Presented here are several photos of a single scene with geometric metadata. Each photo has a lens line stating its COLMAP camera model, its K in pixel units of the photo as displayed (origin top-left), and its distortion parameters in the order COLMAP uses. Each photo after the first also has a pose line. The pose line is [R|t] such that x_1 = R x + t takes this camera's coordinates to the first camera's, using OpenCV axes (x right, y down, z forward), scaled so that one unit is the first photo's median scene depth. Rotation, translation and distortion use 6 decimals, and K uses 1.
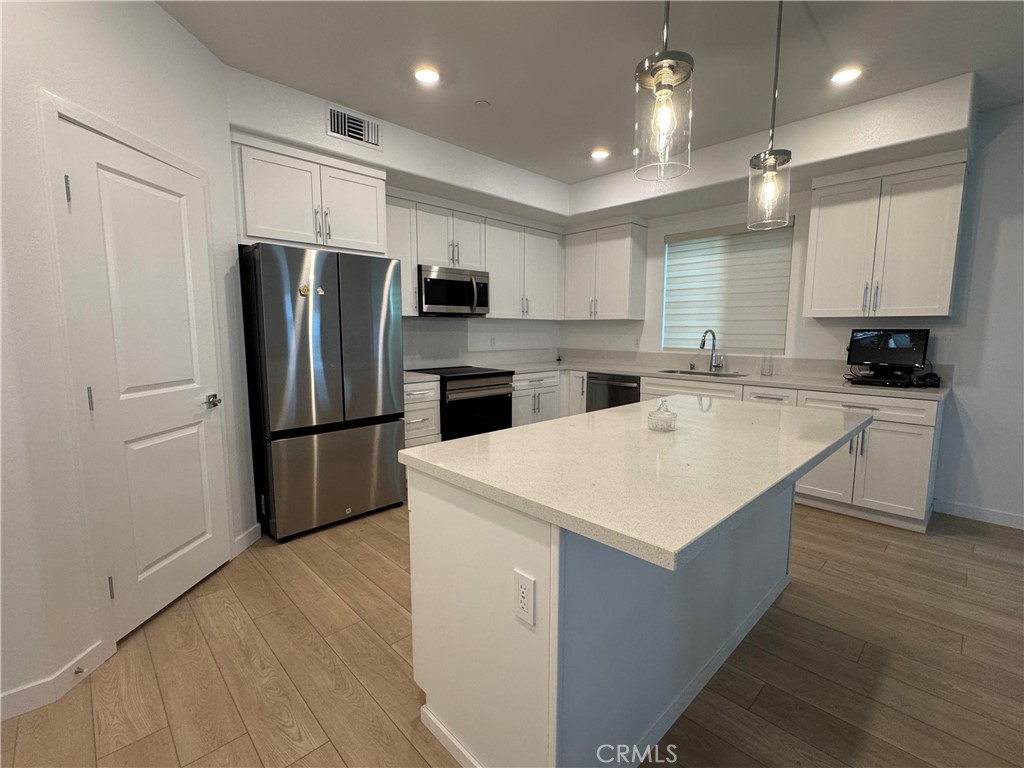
lens RADIAL K [[457.8, 0, 508.3], [0, 457.8, 382.9], [0, 0, 1]] dist [0.000355, -0.000193]
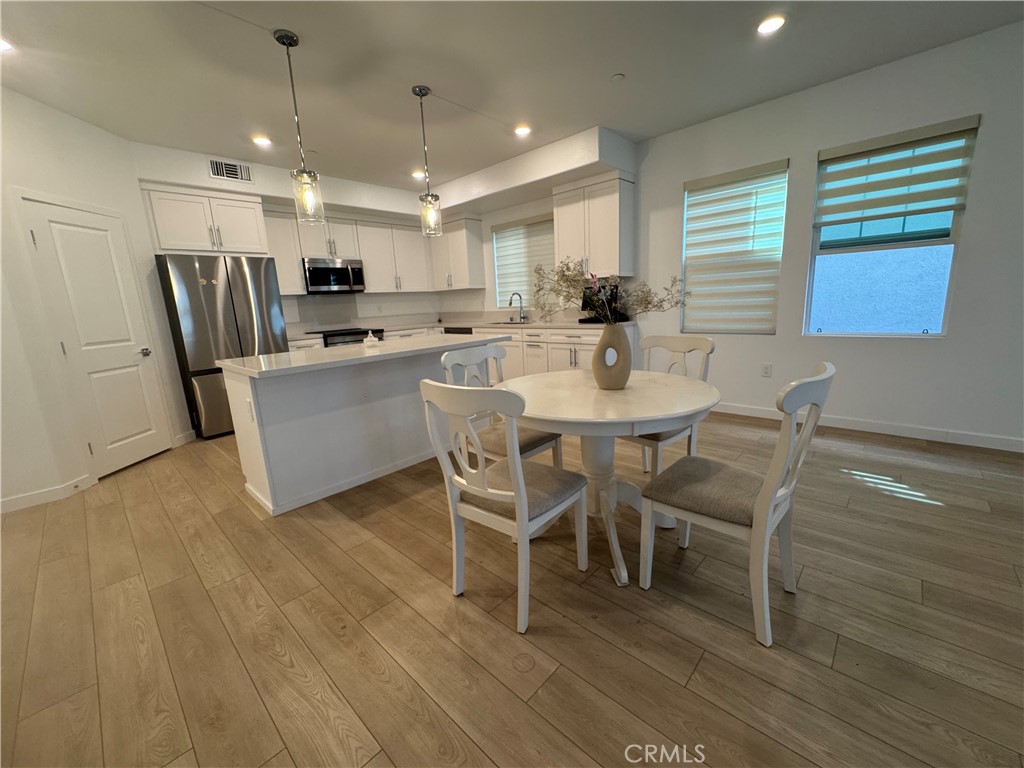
lens RADIAL K [[412.0, 0, 509.2], [0, 412.0, 381.8], [0, 0, 1]] dist [0.001955, -0.001045]
pose [[0.997483, -0.062486, 0.033519, 0.470007], [0.059679, 0.995083, 0.079048, 0.080329], [-0.038294, -0.076849, 0.996307, -0.425808]]
